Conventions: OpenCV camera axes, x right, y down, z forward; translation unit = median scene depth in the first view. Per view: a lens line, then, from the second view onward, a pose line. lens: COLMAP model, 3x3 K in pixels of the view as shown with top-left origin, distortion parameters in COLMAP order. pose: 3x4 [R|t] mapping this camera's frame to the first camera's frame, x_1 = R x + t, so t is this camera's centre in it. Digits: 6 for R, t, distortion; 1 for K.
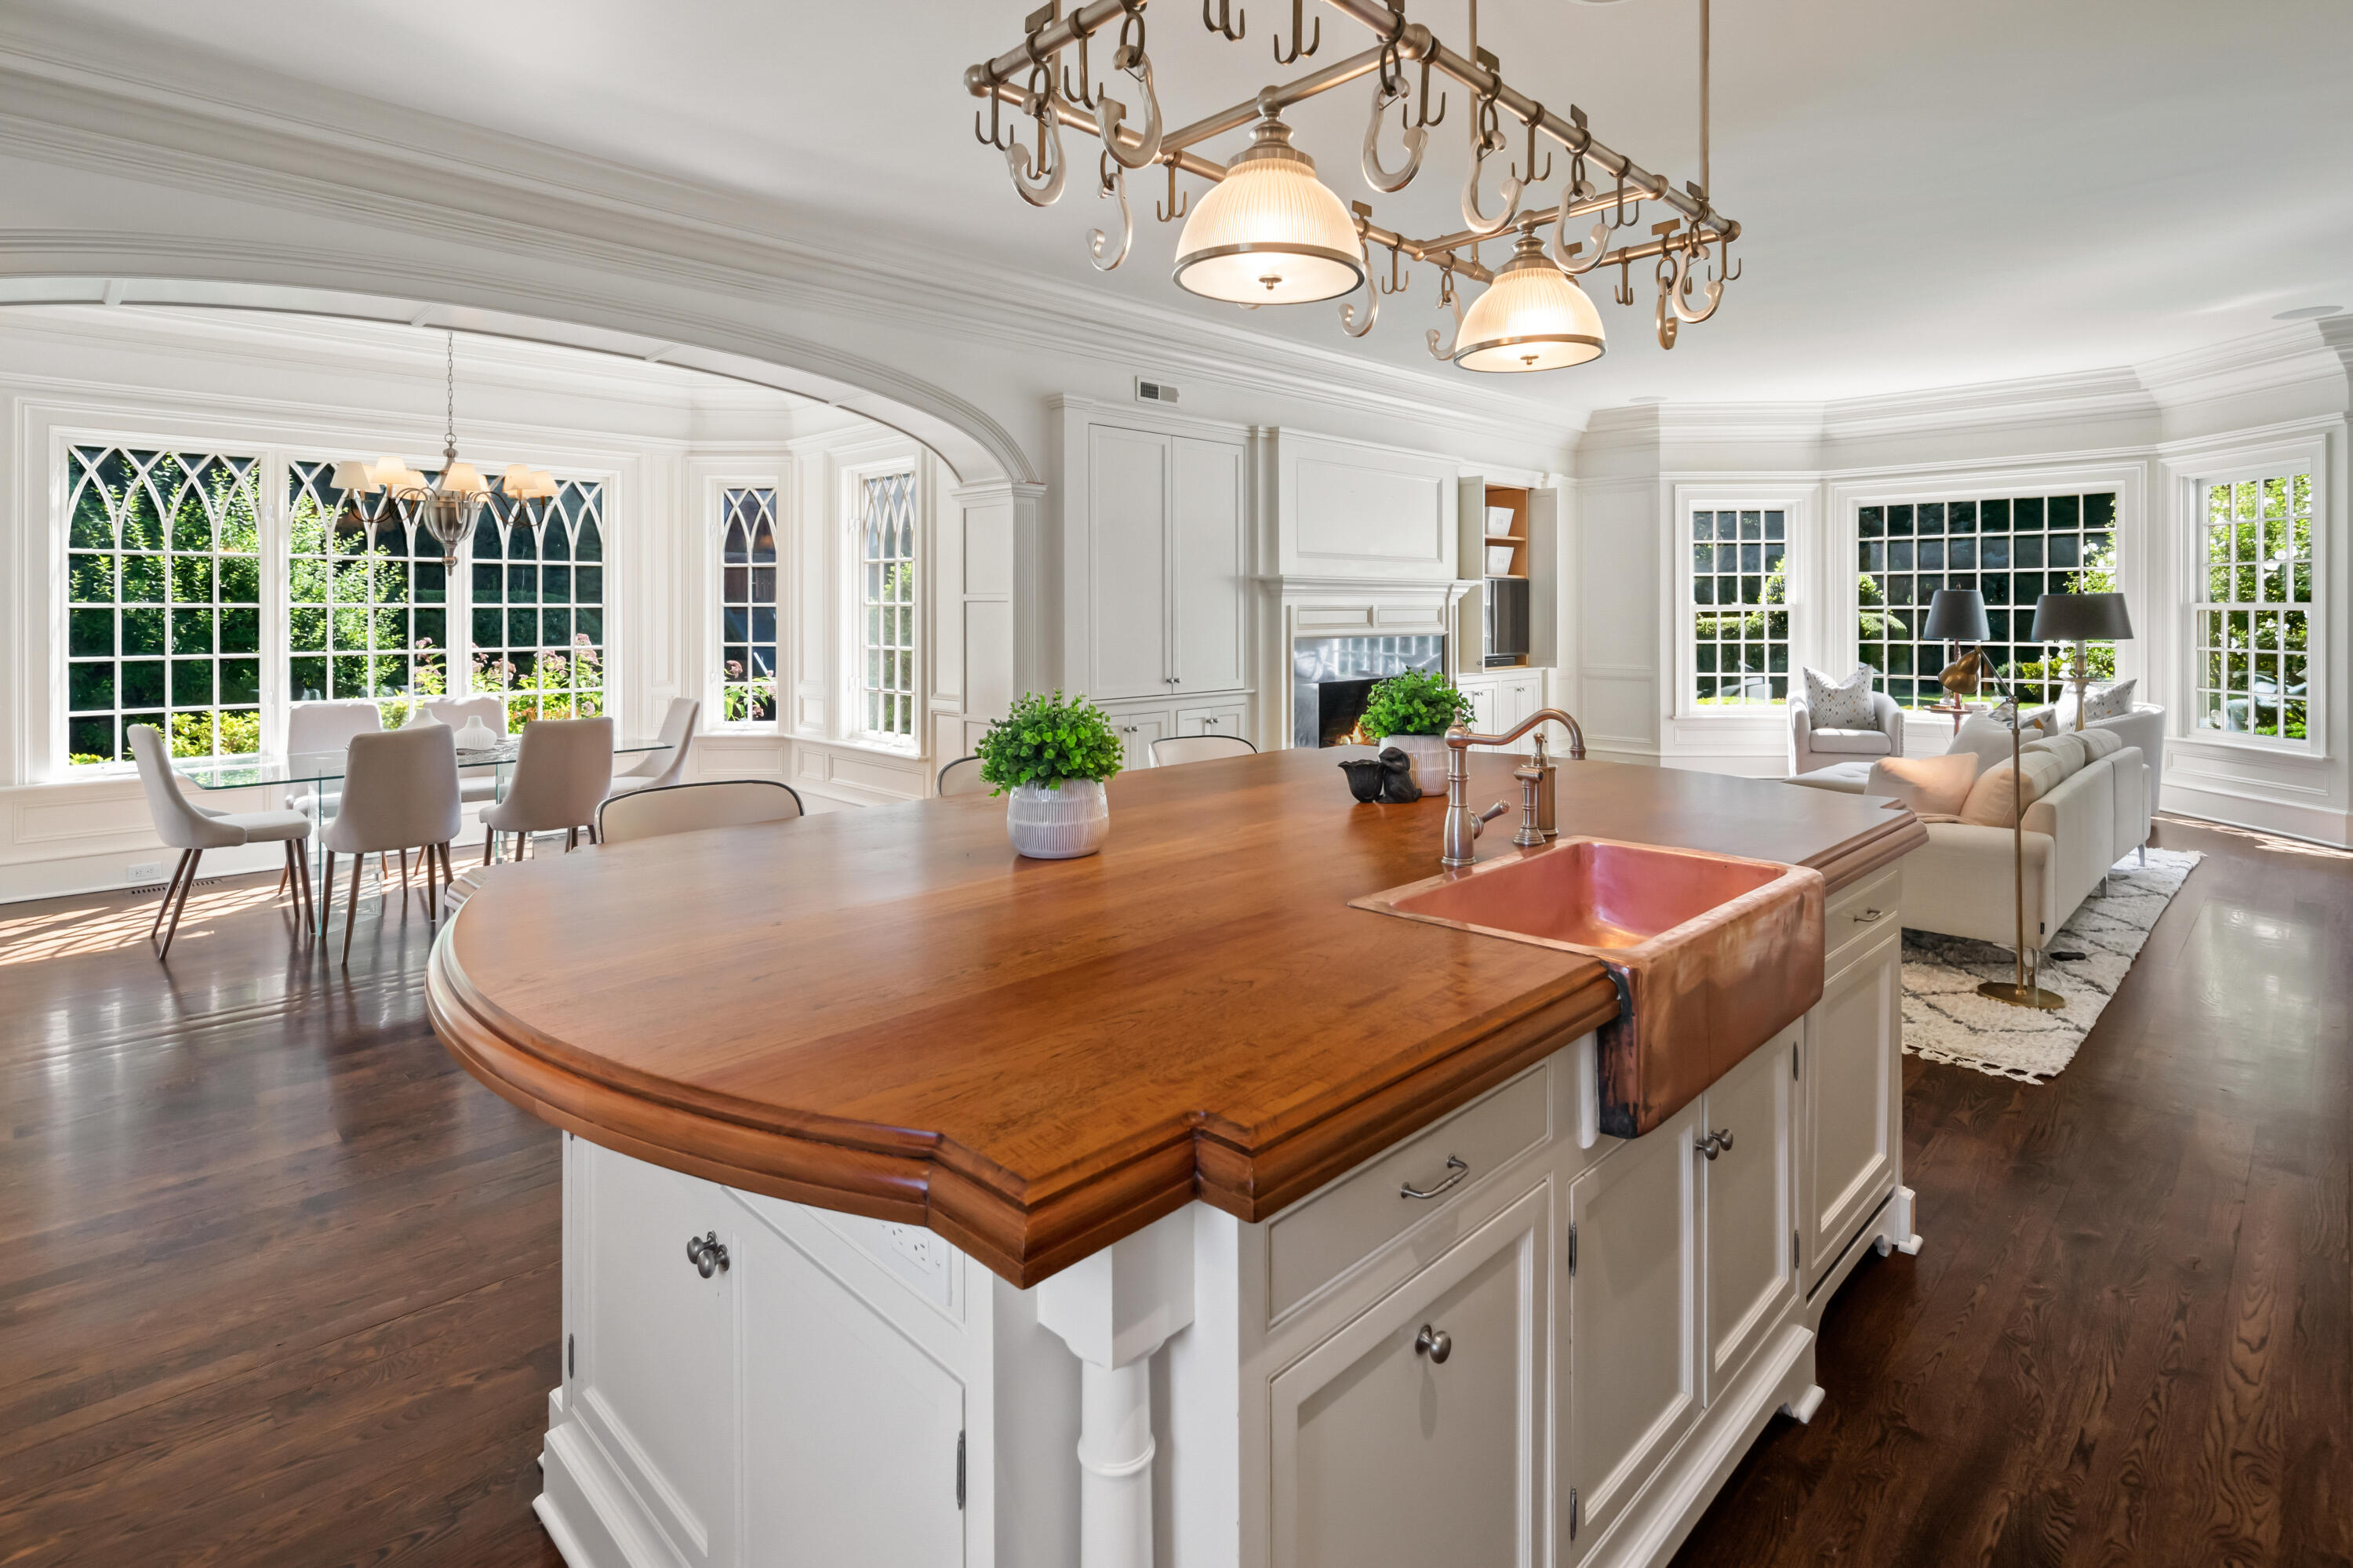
lens RADIAL K [[1167.2, 0, 1171.4], [0, 1167.2, 610.2], [0, 0, 1]] dist [0.002014, -0.000529]
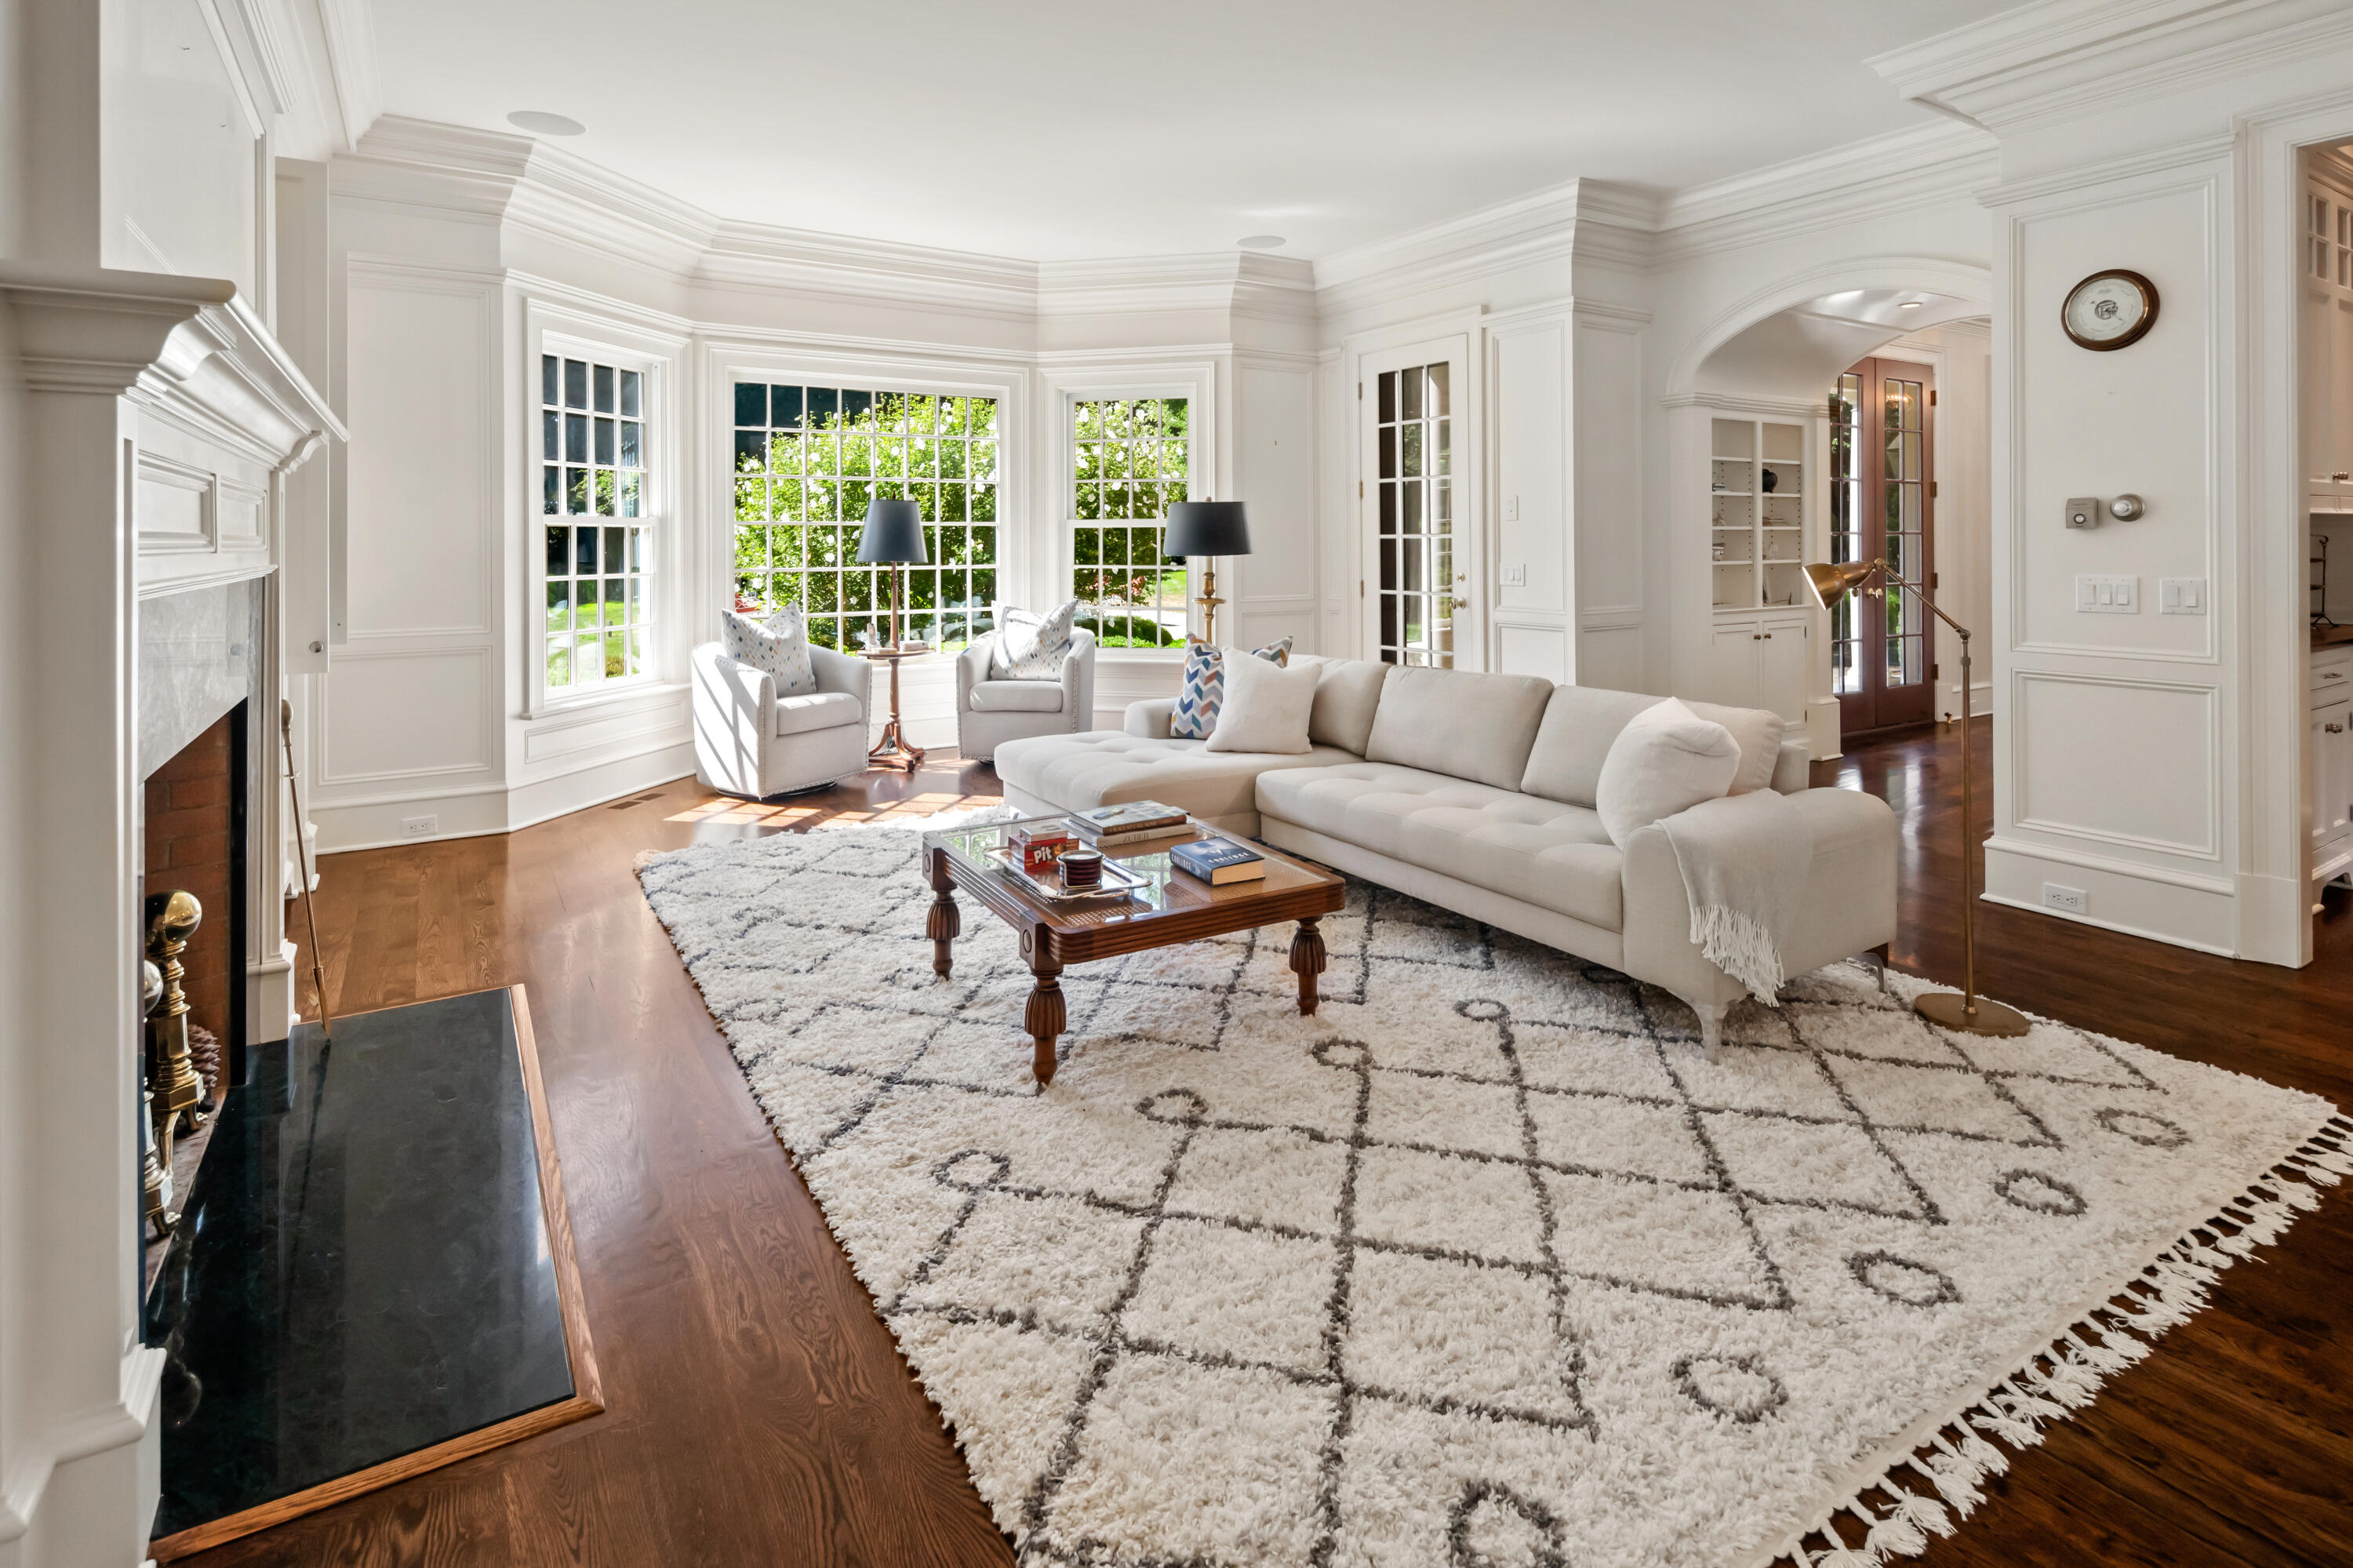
lens RADIAL K [[1167.2, 0, 1187.1], [0, 1167.2, 554.0], [0, 0, 1]] dist [0.002014, -0.000529]
pose [[0.204303, -0.010671, 0.978850, -0.053988], [0.004060, 0.999941, 0.010054, 0.011252], [-0.978899, 0.001920, 0.204334, 0.605979]]
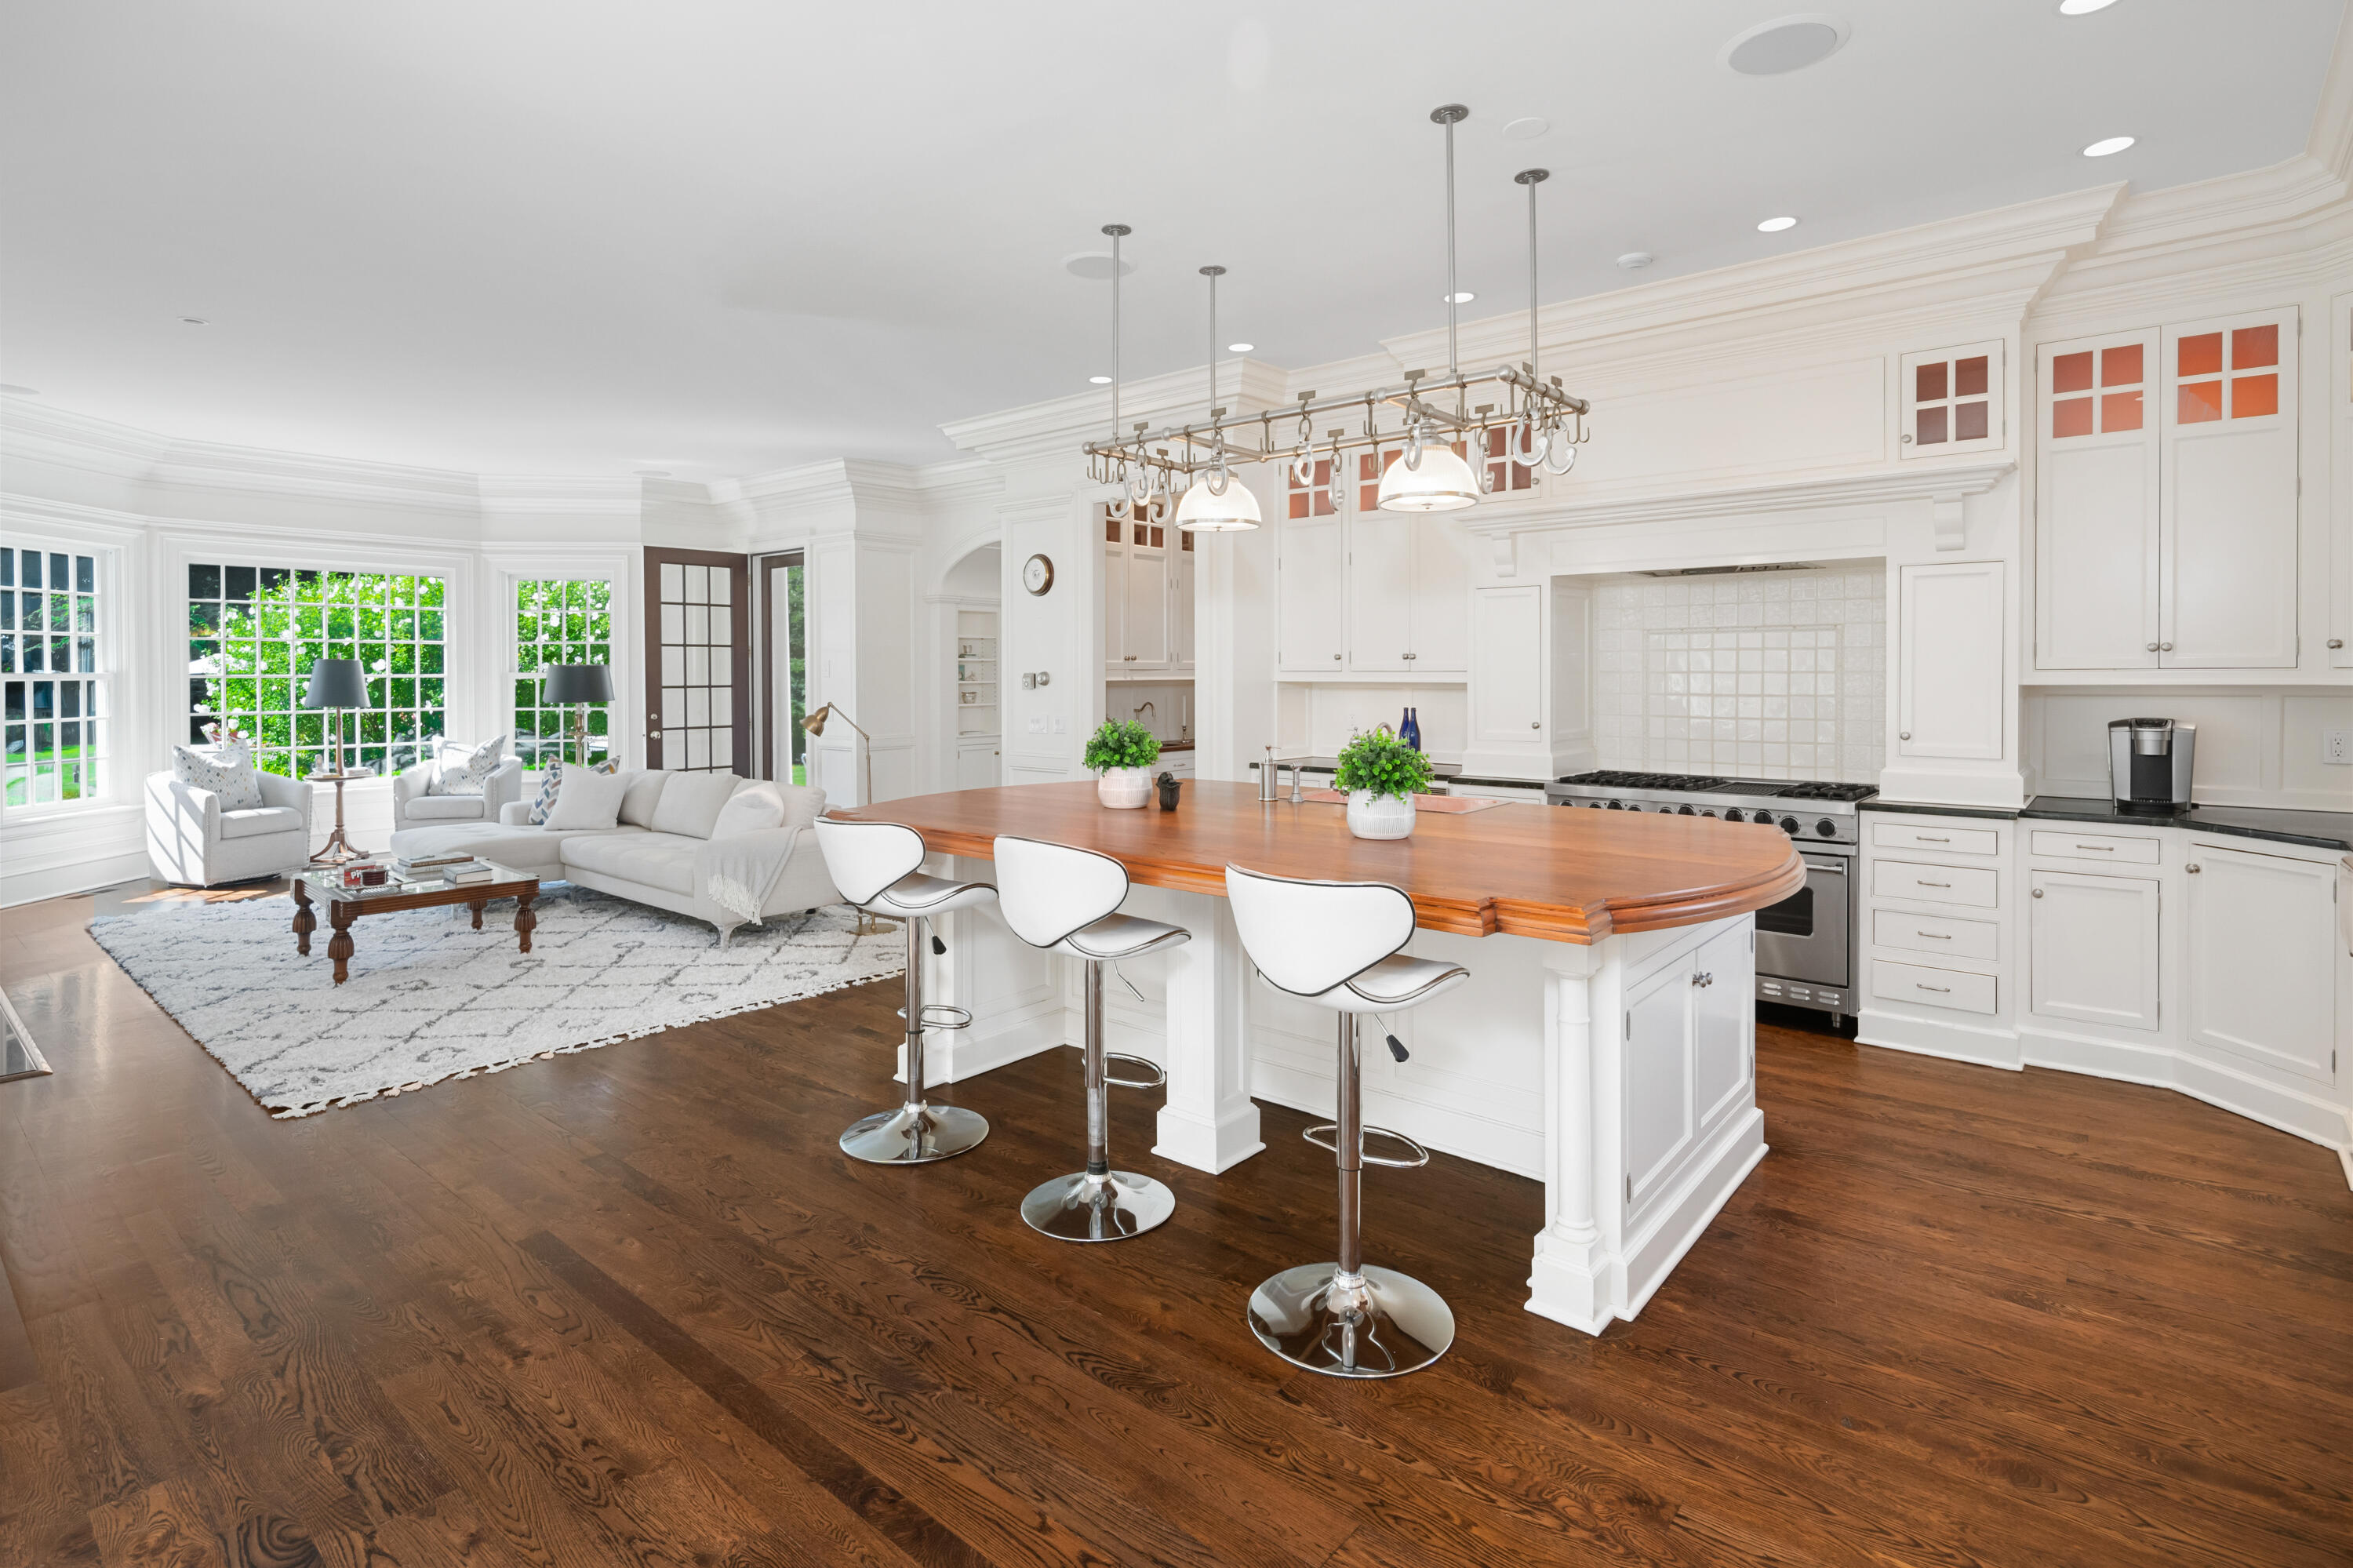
lens RADIAL K [[1167.2, 0, 1186.8], [0, 1167.2, 704.5], [0, 0, 1]] dist [0.002014, -0.000529]
pose [[-0.089520, -0.022430, 0.995732, -0.380847], [0.001478, 0.999742, 0.022653, 0.000442], [-0.995984, 0.003500, -0.089464, 0.334796]]
